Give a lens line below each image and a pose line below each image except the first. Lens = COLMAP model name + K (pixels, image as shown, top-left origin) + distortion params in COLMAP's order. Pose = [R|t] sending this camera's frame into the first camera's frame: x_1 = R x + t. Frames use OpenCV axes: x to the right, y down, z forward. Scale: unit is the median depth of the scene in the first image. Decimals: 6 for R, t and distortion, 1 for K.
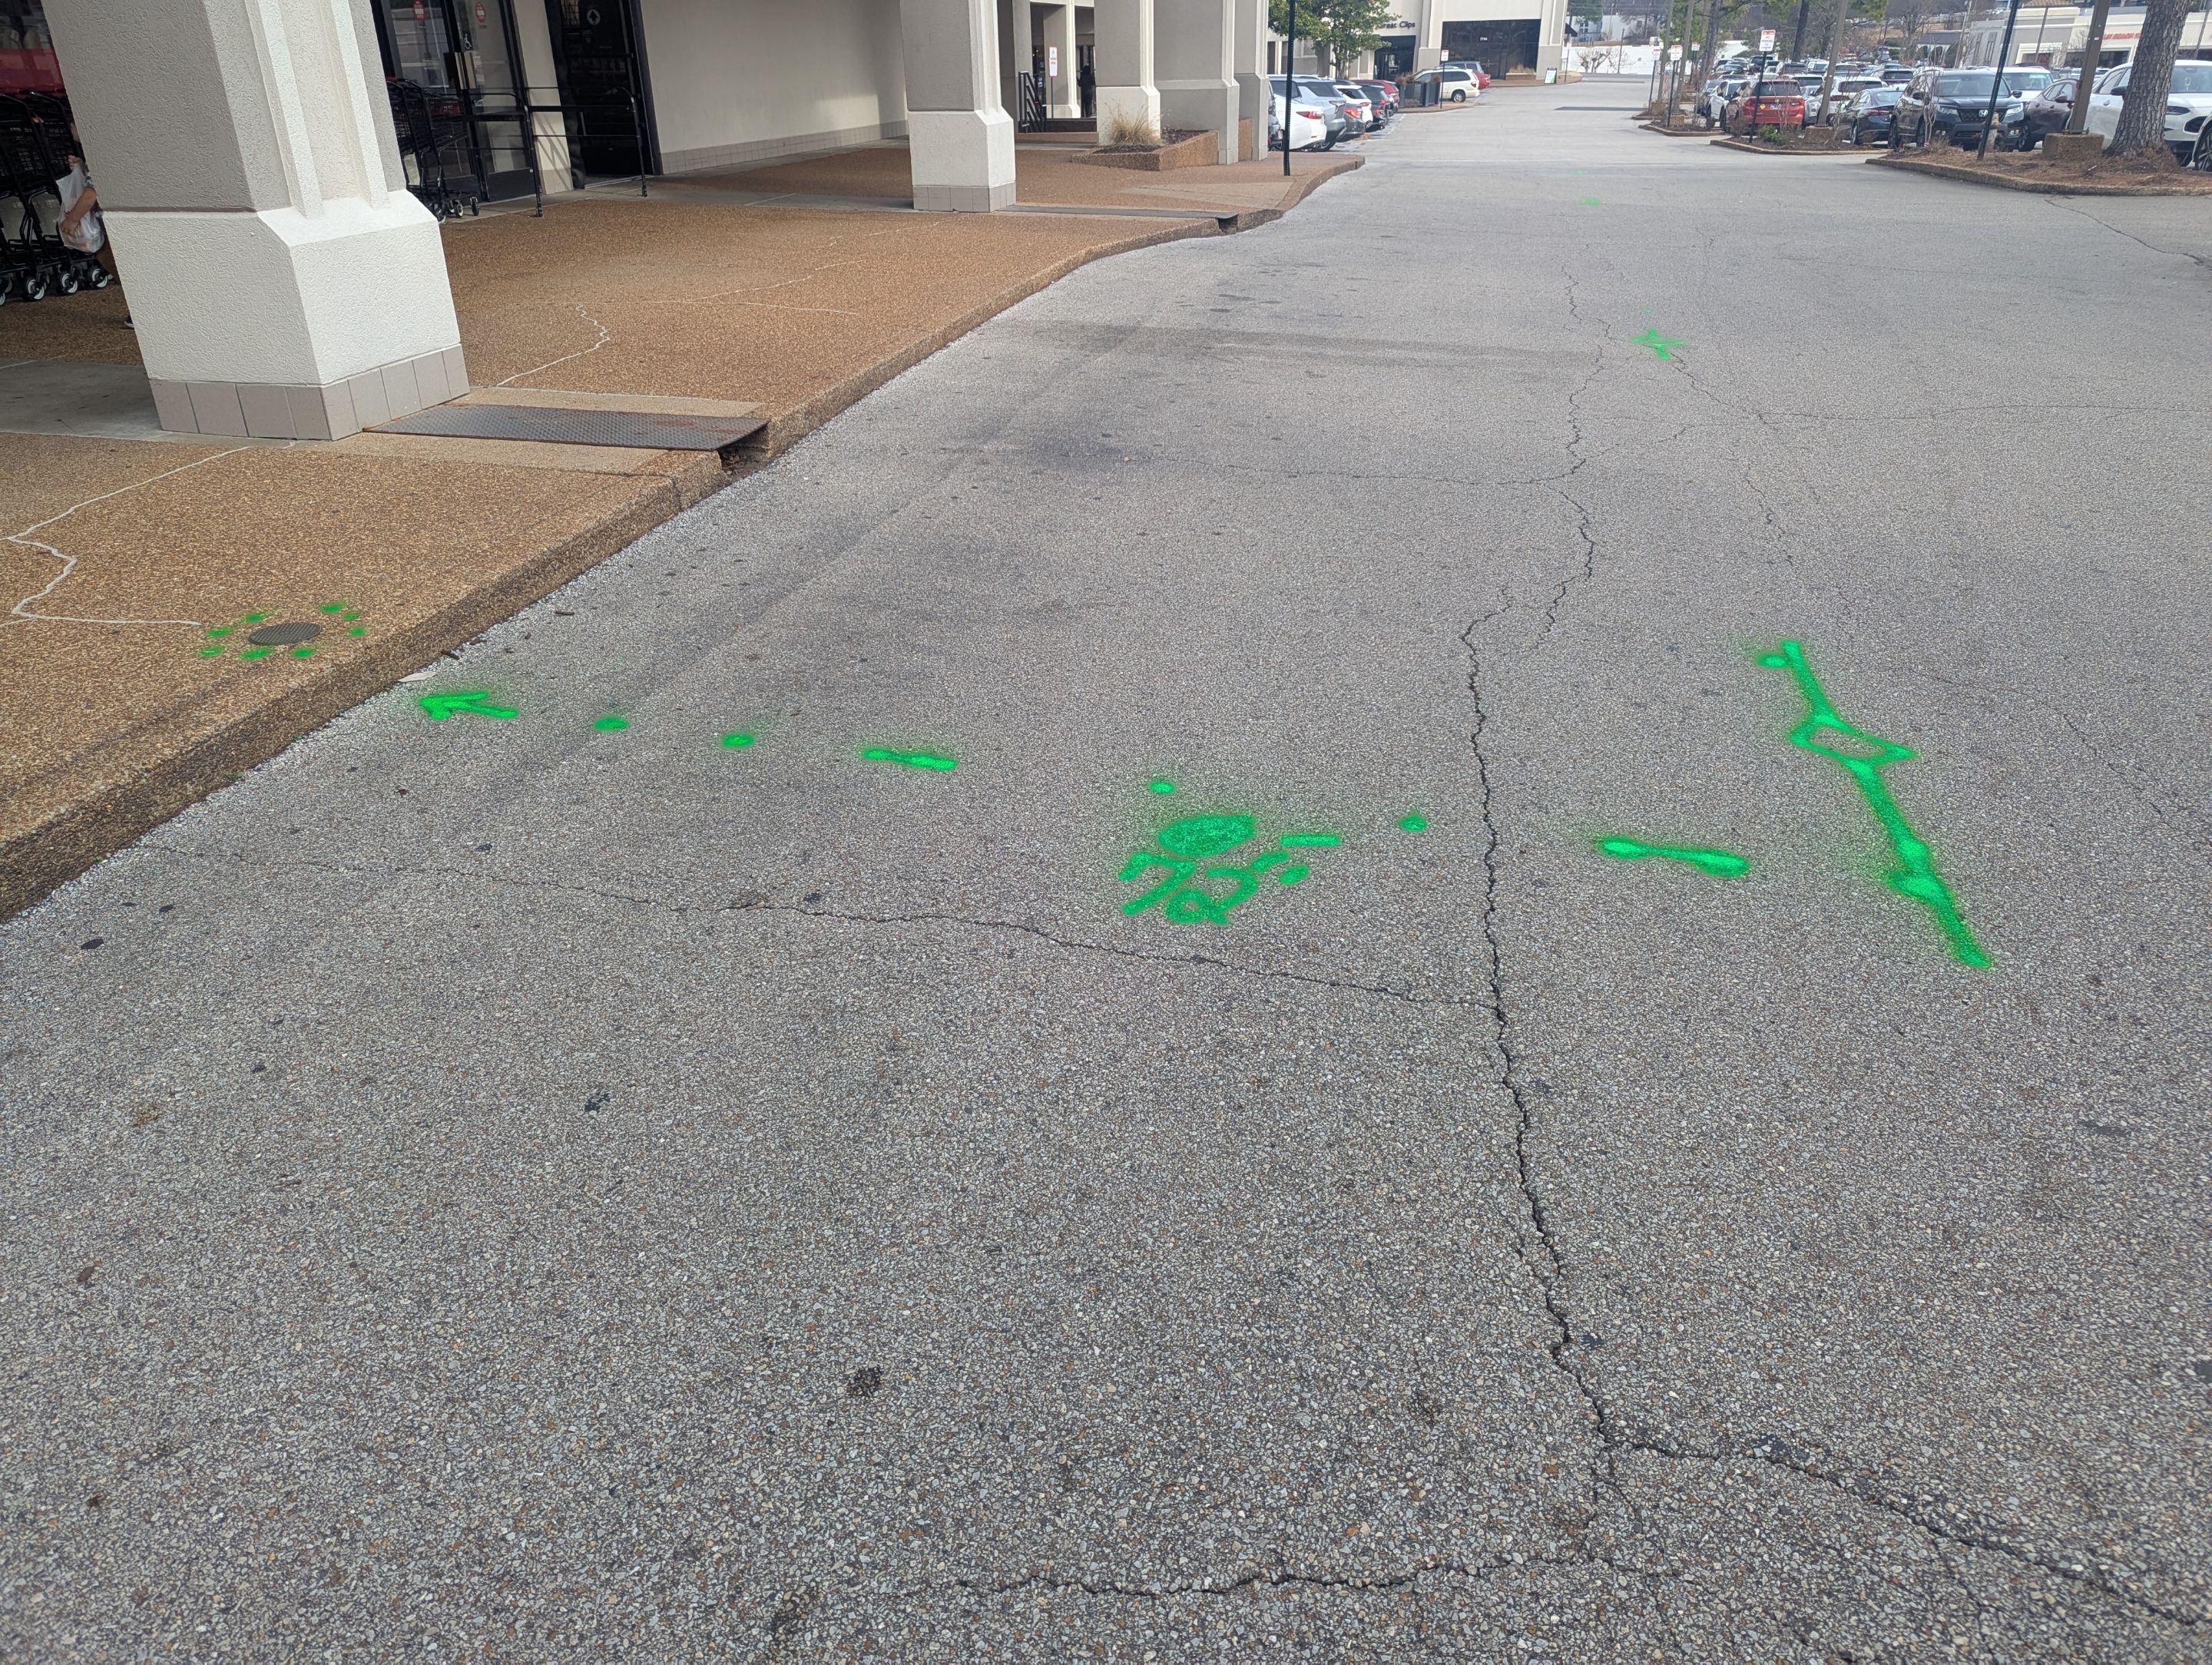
lens RADIAL K [[1567.2, 0, 1088.2], [0, 1567.2, 788.8], [0, 0, 1]] dist [0.056723, -0.054013]
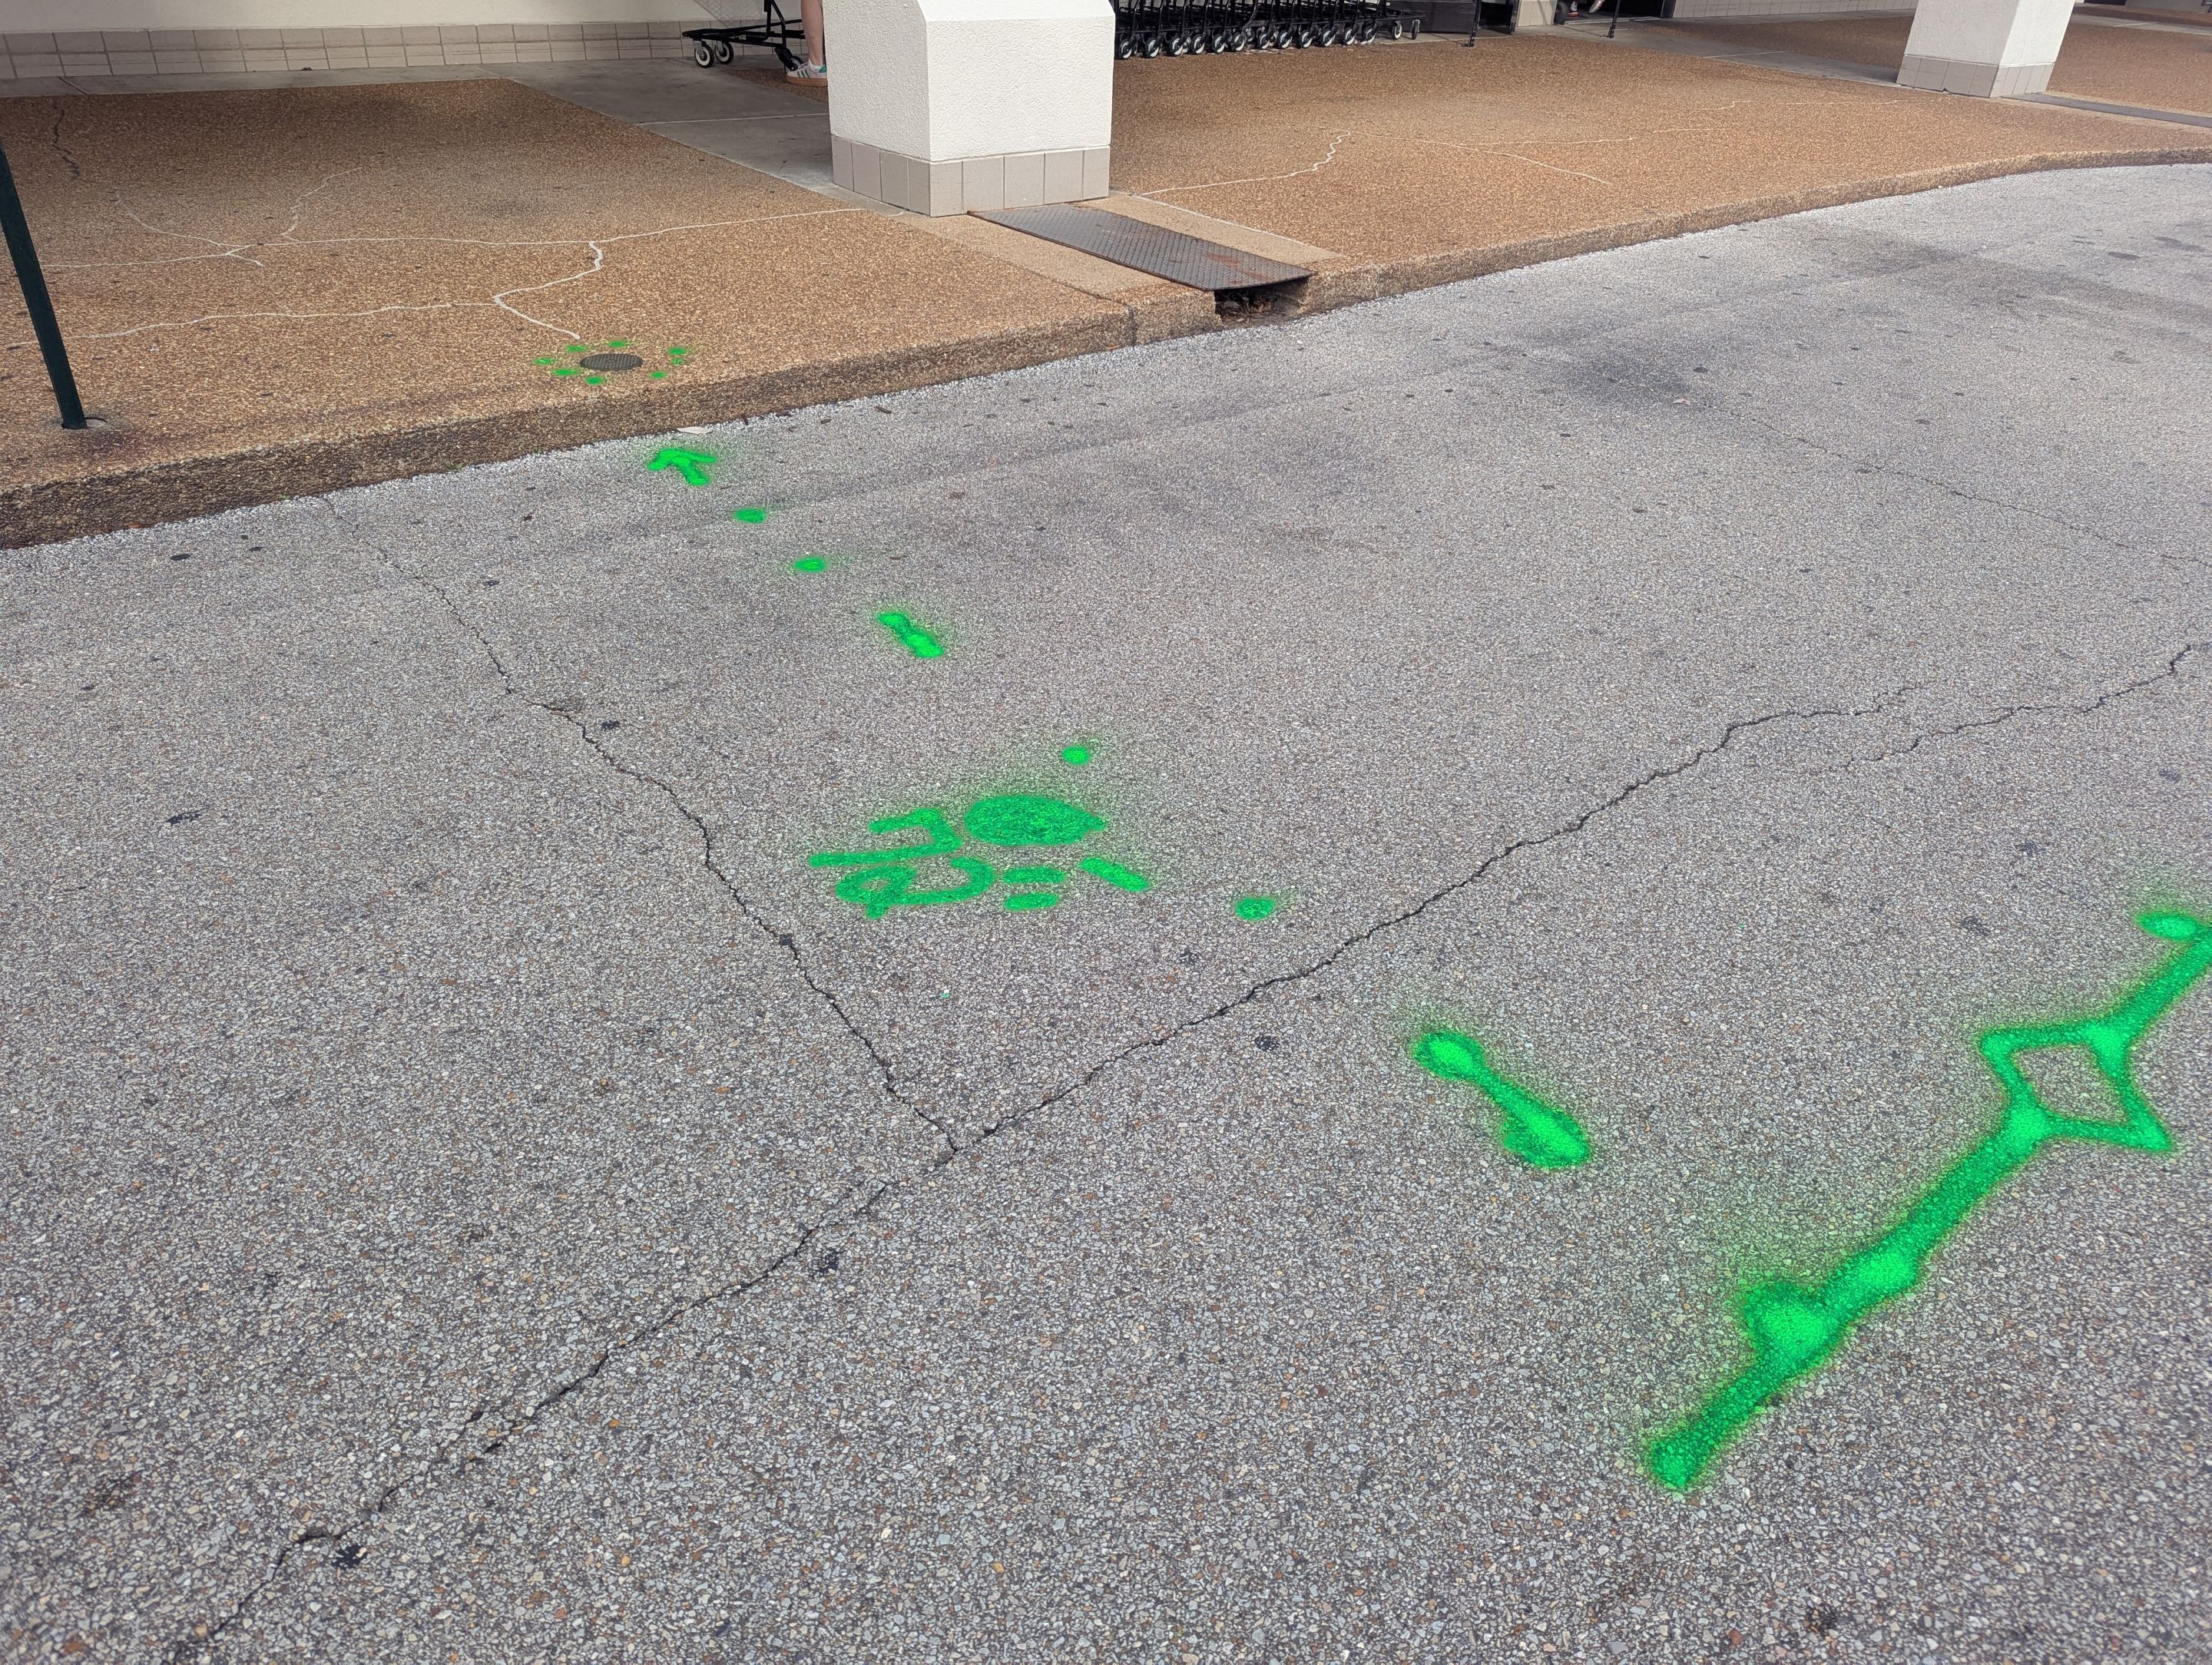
lens RADIAL K [[1567.2, 0, 1088.2], [0, 1567.2, 788.8], [0, 0, 1]] dist [0.056723, -0.054013]
pose [[0.783931, 0.351417, -0.511819, 0.292510], [-0.308466, 0.935898, 0.170128, -0.077110], [0.538796, 0.024510, 0.842080, 0.188118]]
